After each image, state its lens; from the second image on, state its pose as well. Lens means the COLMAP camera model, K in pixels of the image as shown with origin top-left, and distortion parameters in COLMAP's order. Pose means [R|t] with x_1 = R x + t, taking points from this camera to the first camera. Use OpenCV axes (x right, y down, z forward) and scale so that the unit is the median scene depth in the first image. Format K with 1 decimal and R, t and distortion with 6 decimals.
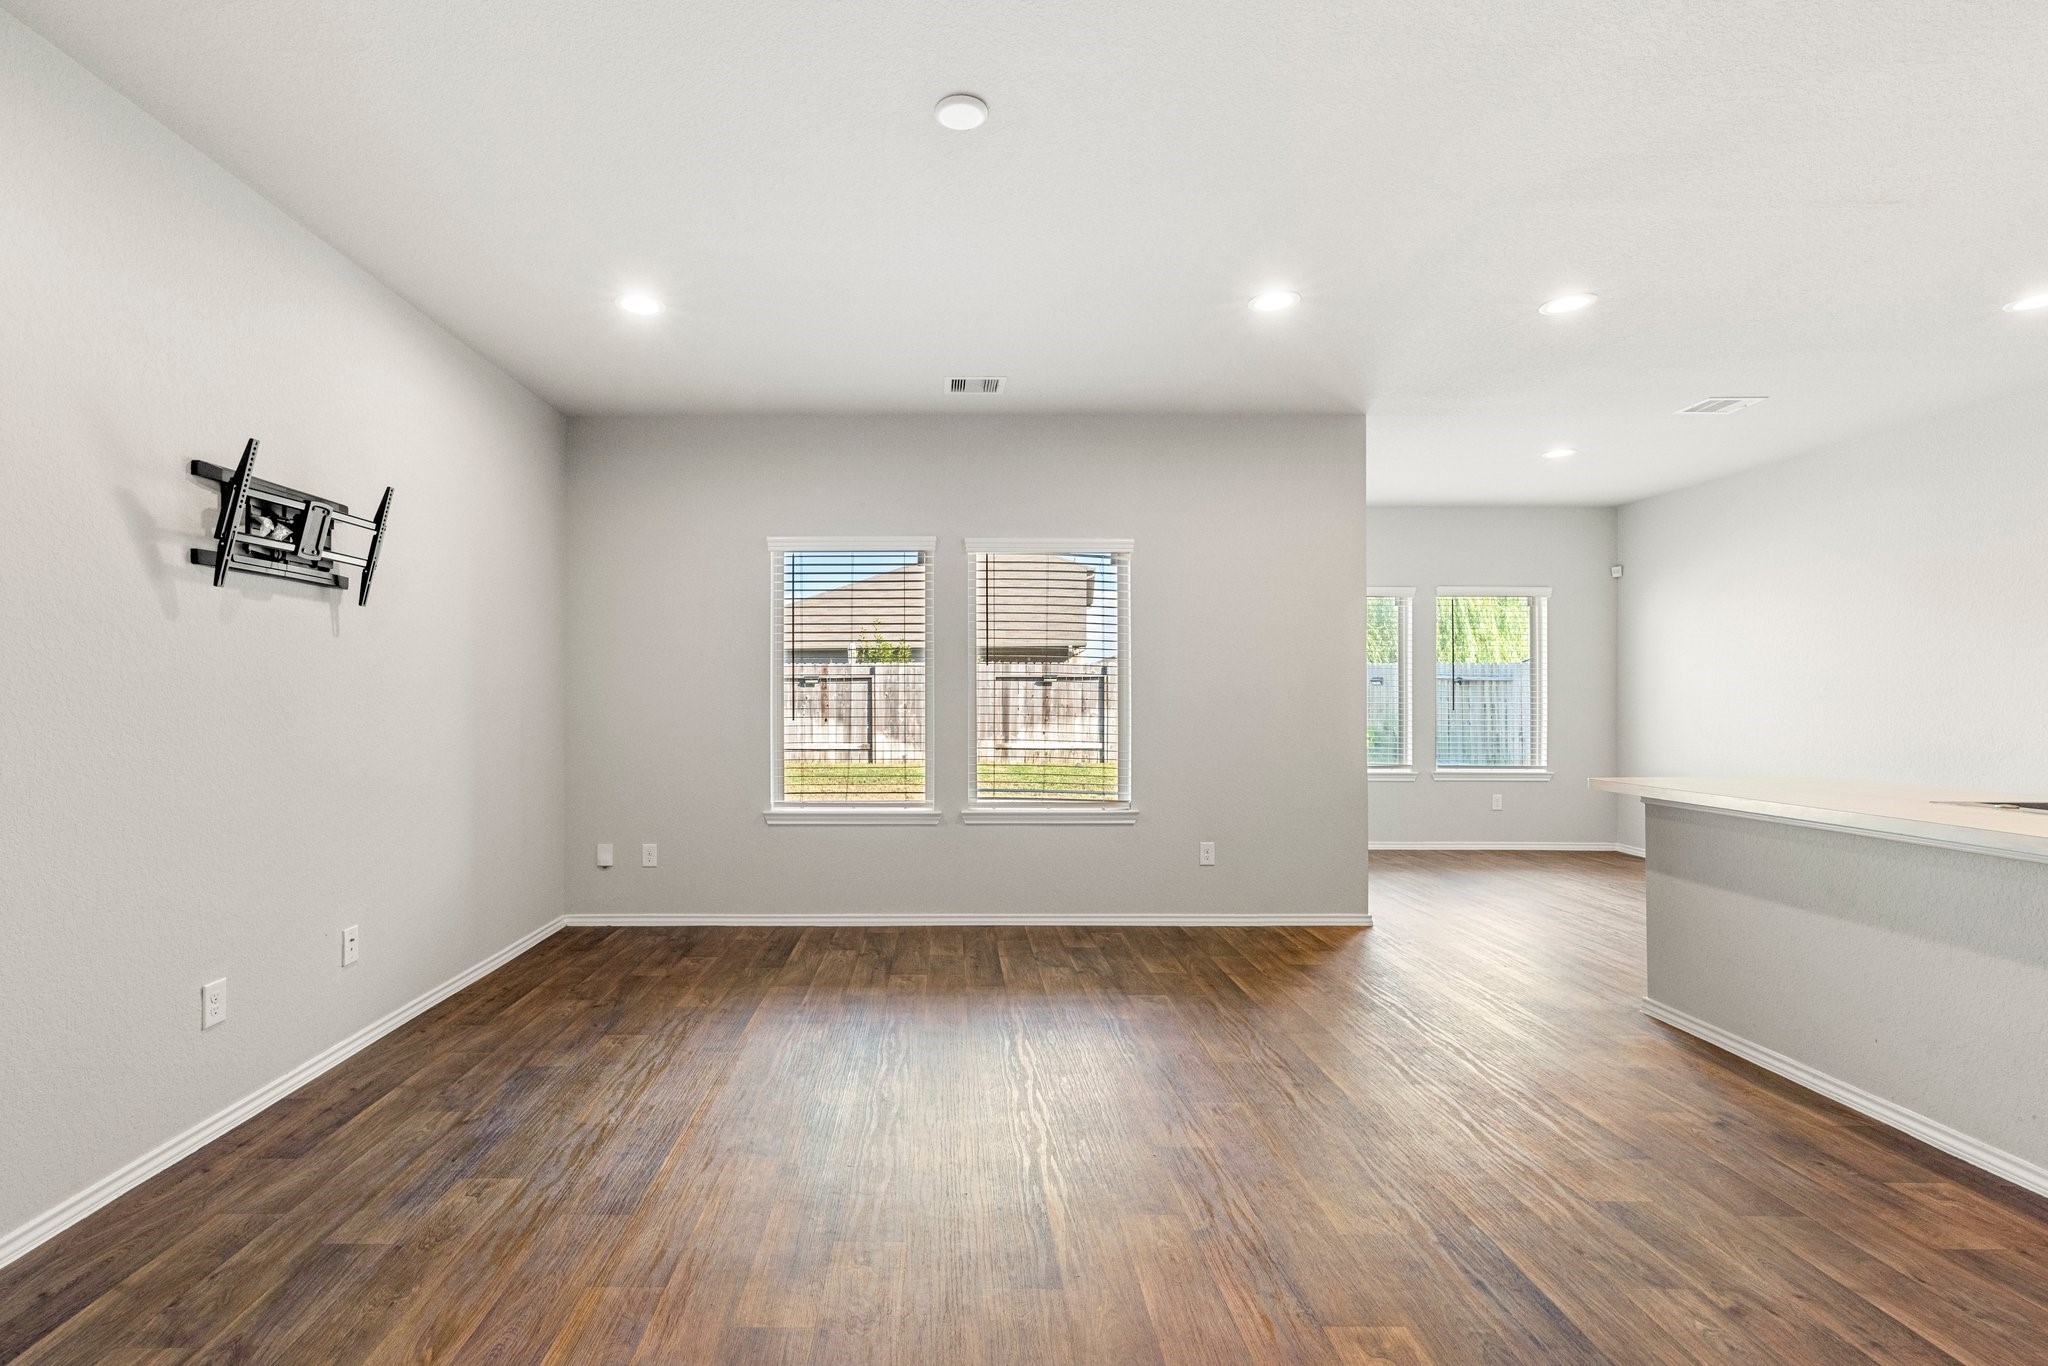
lens RADIAL K [[893.2, 0, 965.5], [0, 893.2, 679.1], [0, 0, 1]] dist [0.001745, -0.000143]
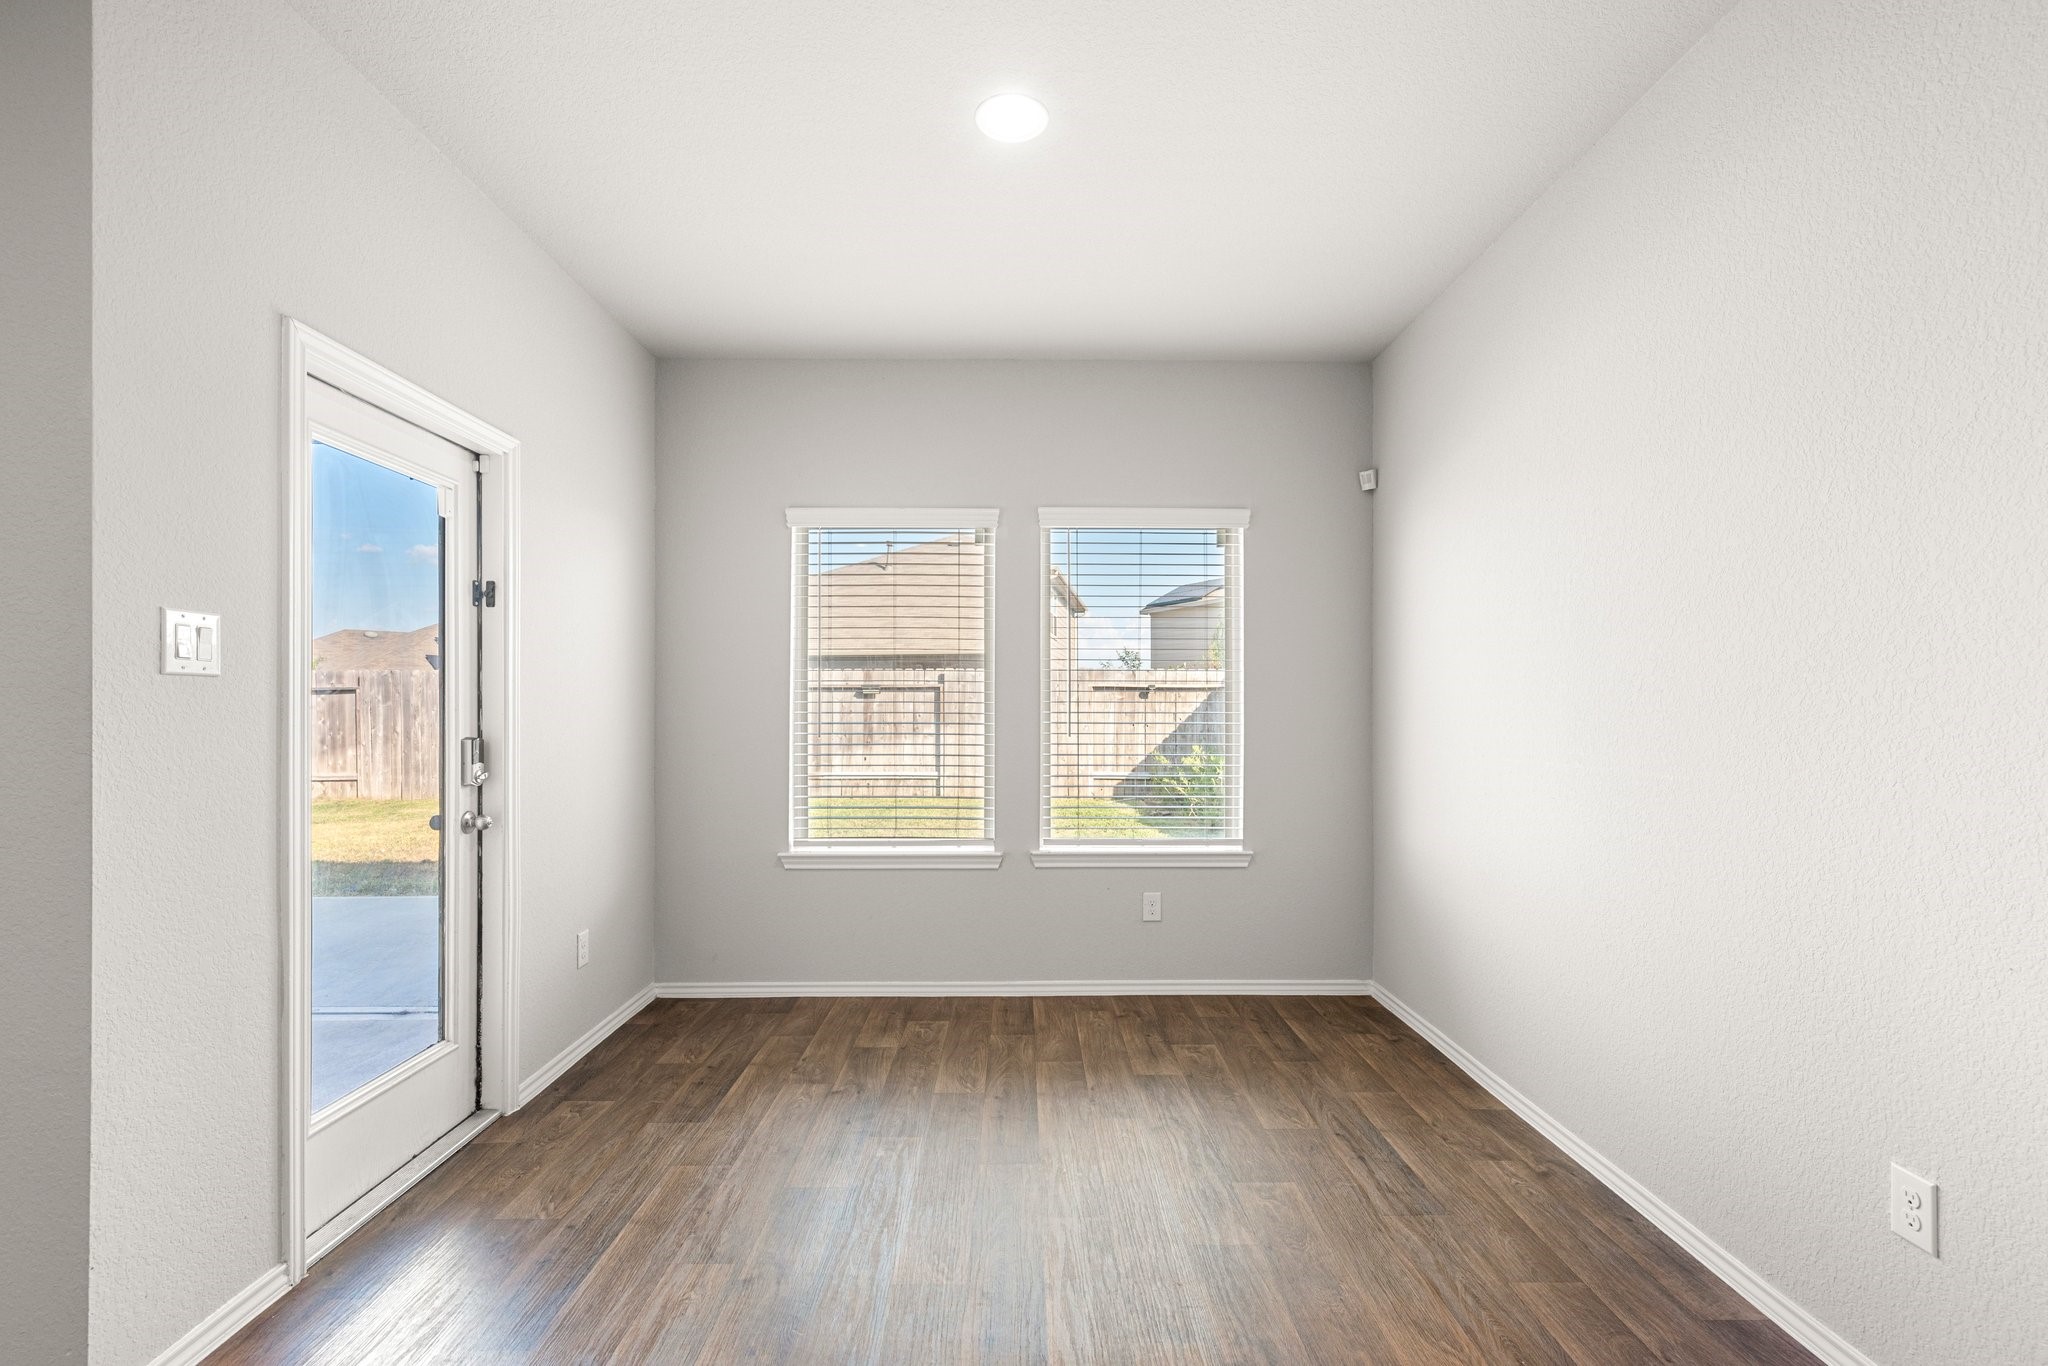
lens RADIAL K [[928.9, 0, 1015.7], [0, 928.9, 687.1], [0, 0, 1]] dist [0.002880, 0.000828]
pose [[0.999949, -0.000449, 0.010051, 0.239824], [0.000503, 0.999986, -0.005344, 0.003544], [-0.010048, 0.005349, 0.999935, 0.206451]]
